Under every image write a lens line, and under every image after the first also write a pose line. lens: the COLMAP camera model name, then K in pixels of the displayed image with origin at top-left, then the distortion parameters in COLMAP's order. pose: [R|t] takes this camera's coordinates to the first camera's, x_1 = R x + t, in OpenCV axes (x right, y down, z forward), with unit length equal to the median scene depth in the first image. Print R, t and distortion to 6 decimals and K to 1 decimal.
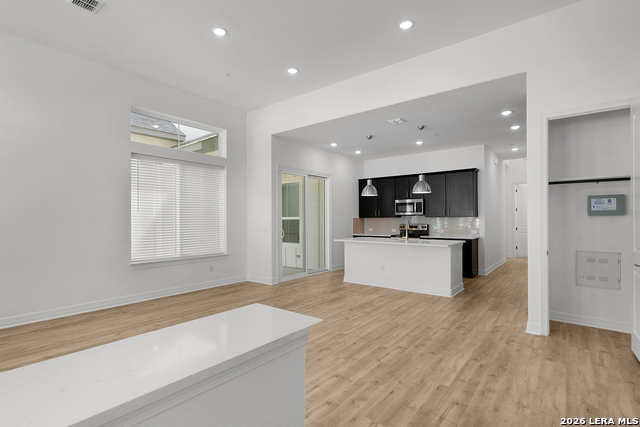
lens RADIAL K [[312.3, 0, 322.3], [0, 312.3, 213.1], [0, 0, 1]] dist [0.004890, 0.001169]
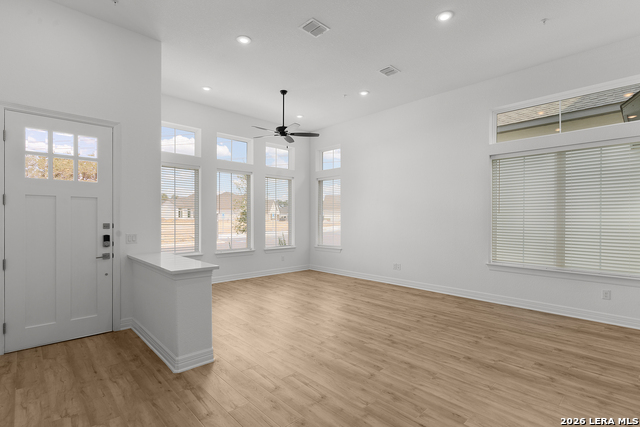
lens RADIAL K [[312.3, 0, 318.7], [0, 312.3, 218.1], [0, 0, 1]] dist [0.004890, 0.001169]
pose [[-0.150434, 0.002357, -0.988617, 0.743865], [0.014133, 0.999900, 0.000234, 0.004744], [0.988519, -0.013937, -0.150452, 0.898681]]
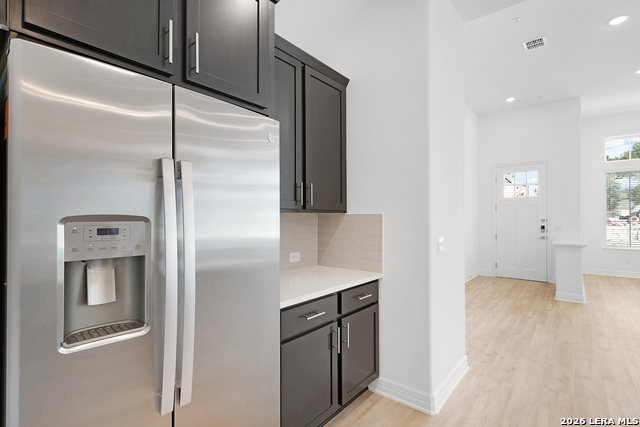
lens RADIAL K [[312.3, 0, 318.7], [0, 312.3, 214.0], [0, 0, 1]] dist [0.004890, 0.001169]
pose [[-0.999677, 0.003035, 0.025223, 1.096073], [0.002394, 0.999674, -0.025405, 0.027411], [-0.025292, -0.025336, -0.999359, 1.960755]]
